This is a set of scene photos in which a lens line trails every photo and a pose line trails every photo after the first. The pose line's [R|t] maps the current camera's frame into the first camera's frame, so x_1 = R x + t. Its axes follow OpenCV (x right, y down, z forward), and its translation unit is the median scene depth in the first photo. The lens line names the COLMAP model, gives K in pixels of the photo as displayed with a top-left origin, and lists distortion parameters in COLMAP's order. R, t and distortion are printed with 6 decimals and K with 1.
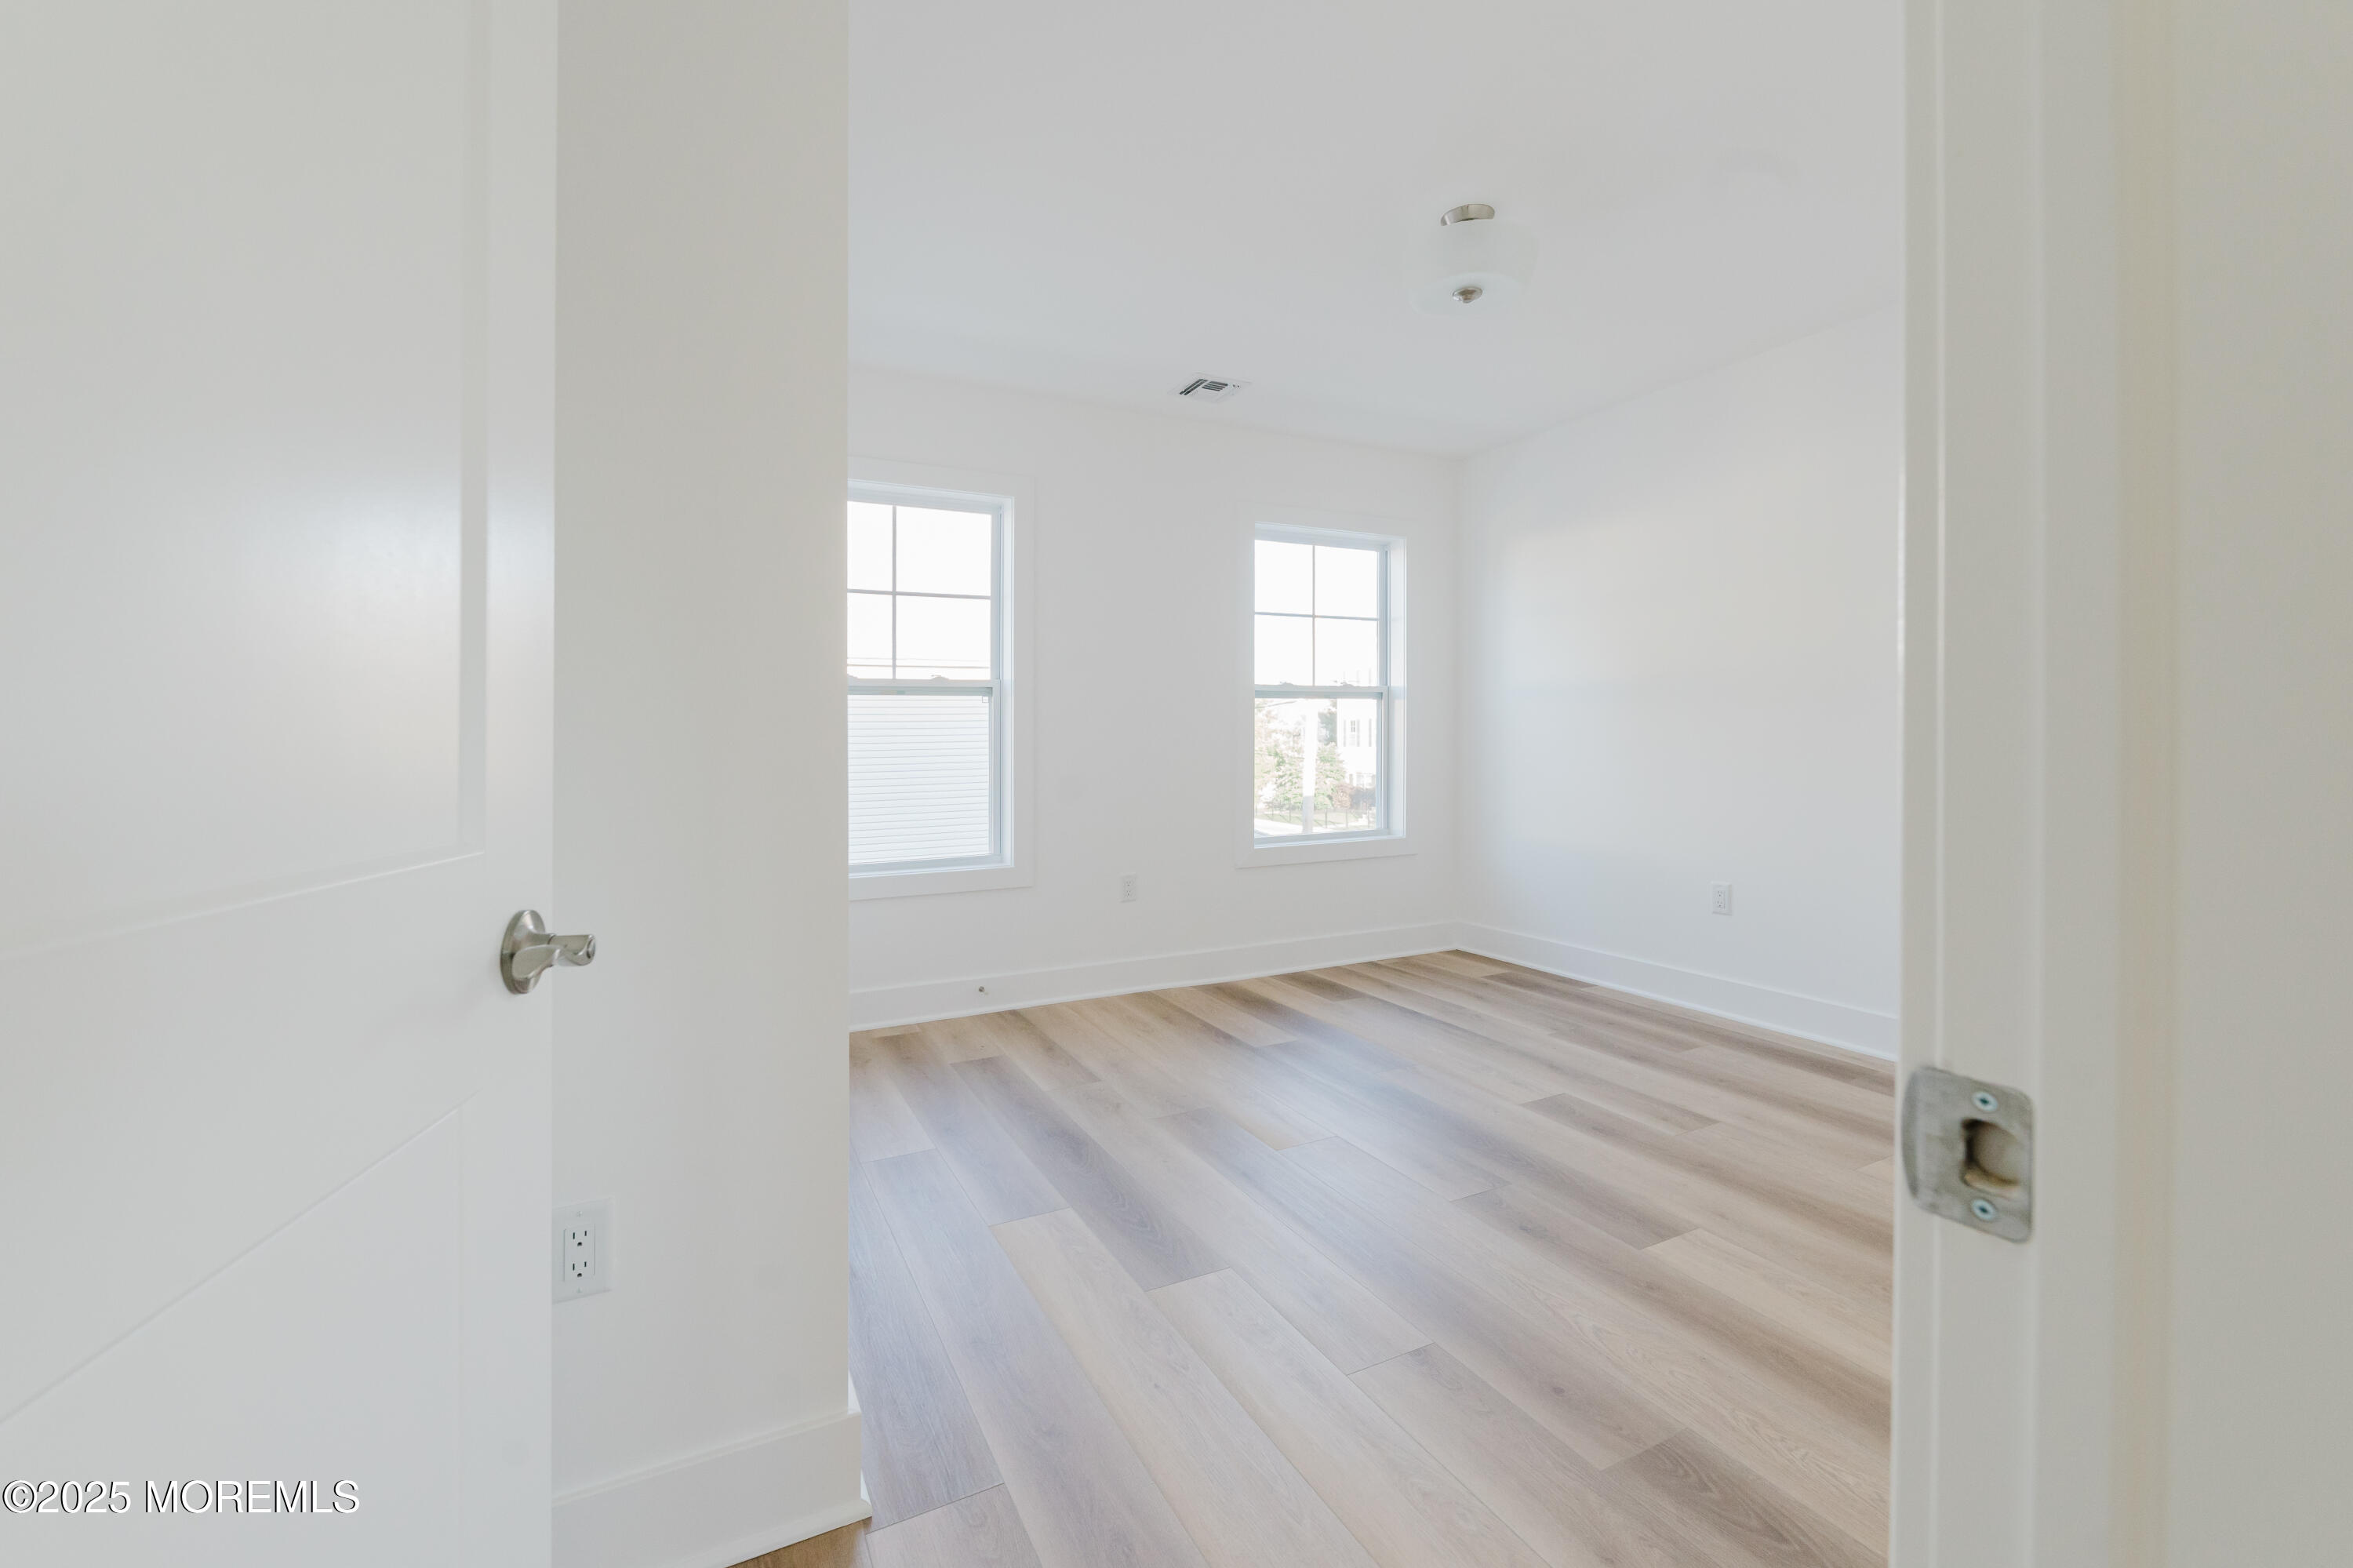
lens RADIAL K [[975.6, 0, 1169.8], [0, 975.6, 724.6], [0, 0, 1]] dist [0.001110, -0.000003]
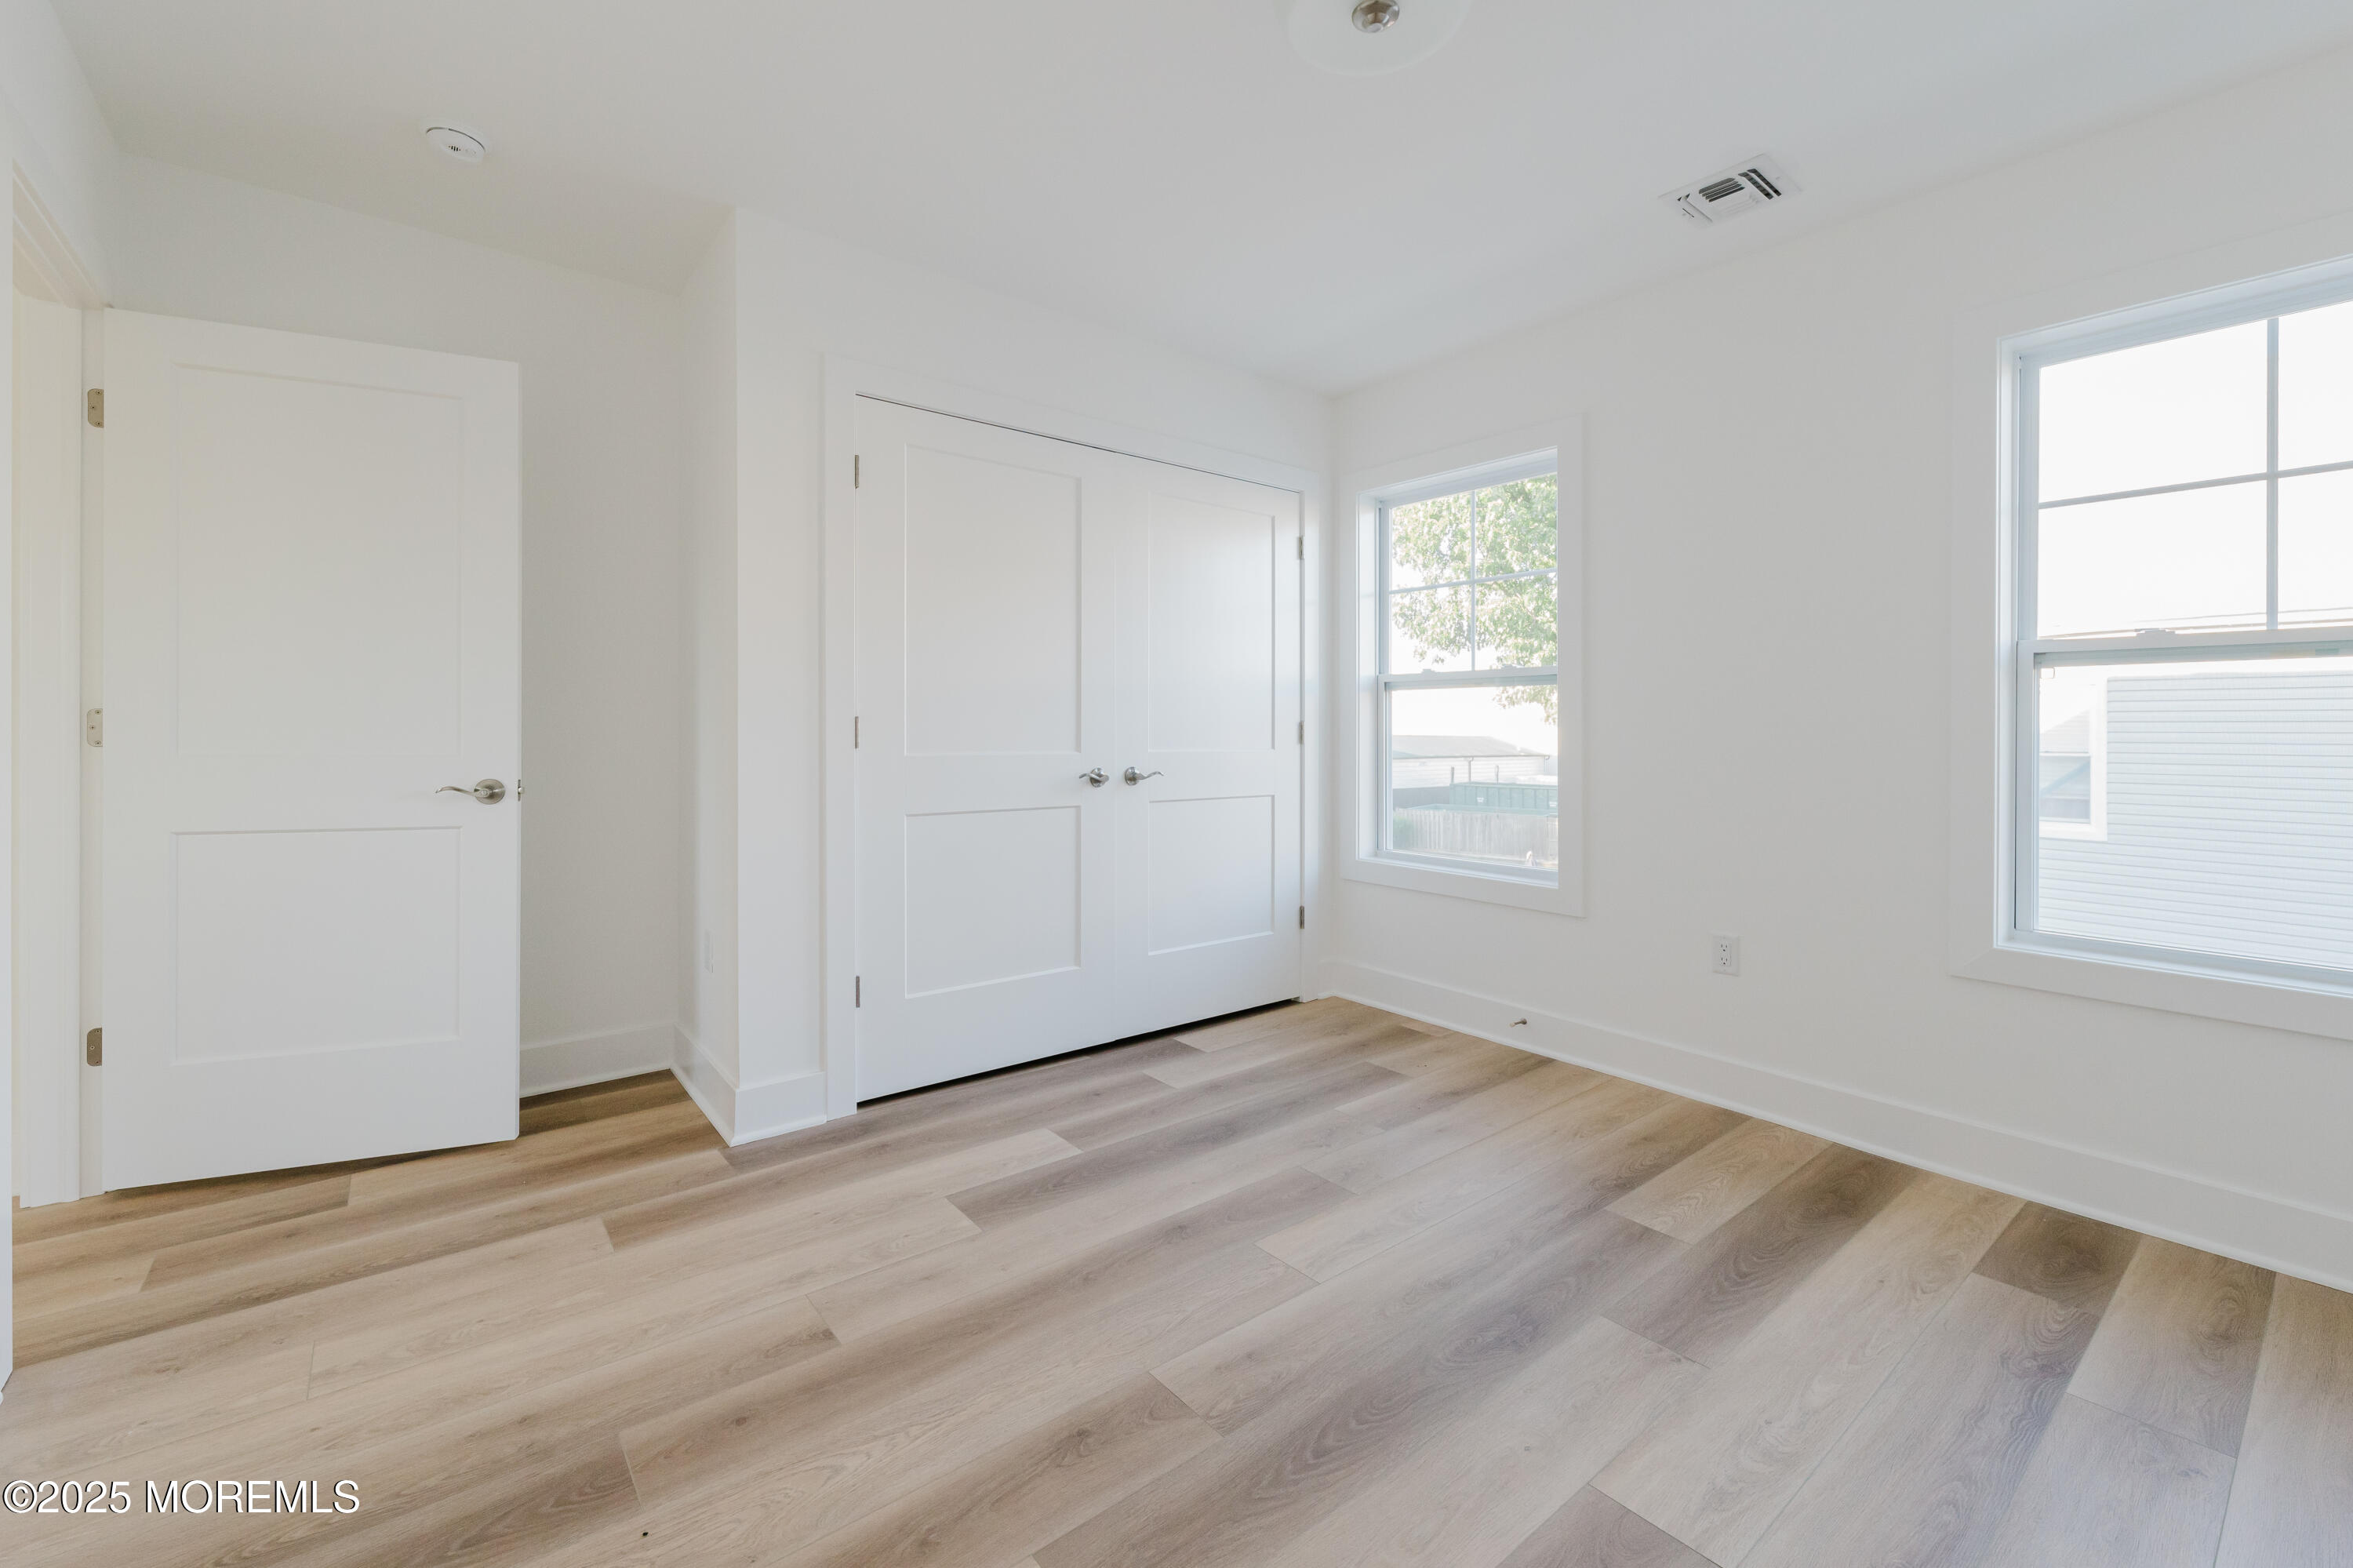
lens RADIAL K [[975.6, 0, 1169.8], [0, 975.6, 724.6], [0, 0, 1]] dist [0.001110, -0.000003]
pose [[0.205095, 0.008706, -0.978703, 0.797202], [0.001212, 0.999957, 0.009149, -0.003814], [0.978741, -0.003063, 0.205076, 0.687146]]
